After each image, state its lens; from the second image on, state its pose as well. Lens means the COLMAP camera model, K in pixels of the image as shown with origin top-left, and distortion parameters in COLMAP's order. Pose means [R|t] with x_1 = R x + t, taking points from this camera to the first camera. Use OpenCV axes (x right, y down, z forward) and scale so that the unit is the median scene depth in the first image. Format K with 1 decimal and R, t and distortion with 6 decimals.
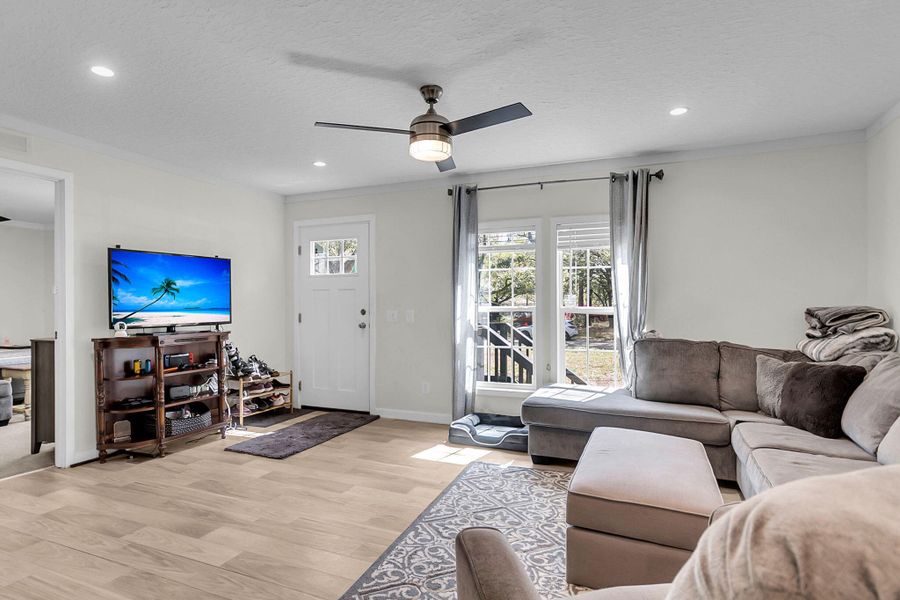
lens RADIAL K [[482.1, 0, 454.0], [0, 482.1, 302.5], [0, 0, 1]] dist [-0.002007, 0.000171]
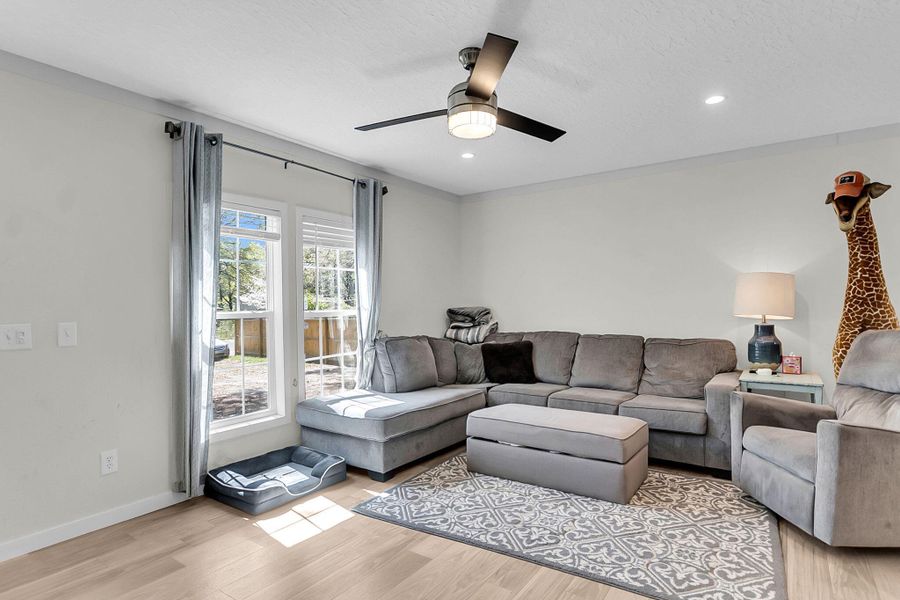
lens RADIAL K [[482.1, 0, 454.0], [0, 482.1, 302.5], [0, 0, 1]] dist [-0.002007, 0.000171]
pose [[0.210573, 0.002939, 0.977574, -0.607161], [0.010565, 0.999930, -0.005282, 0.002161], [-0.977521, 0.011441, 0.210527, 0.591175]]
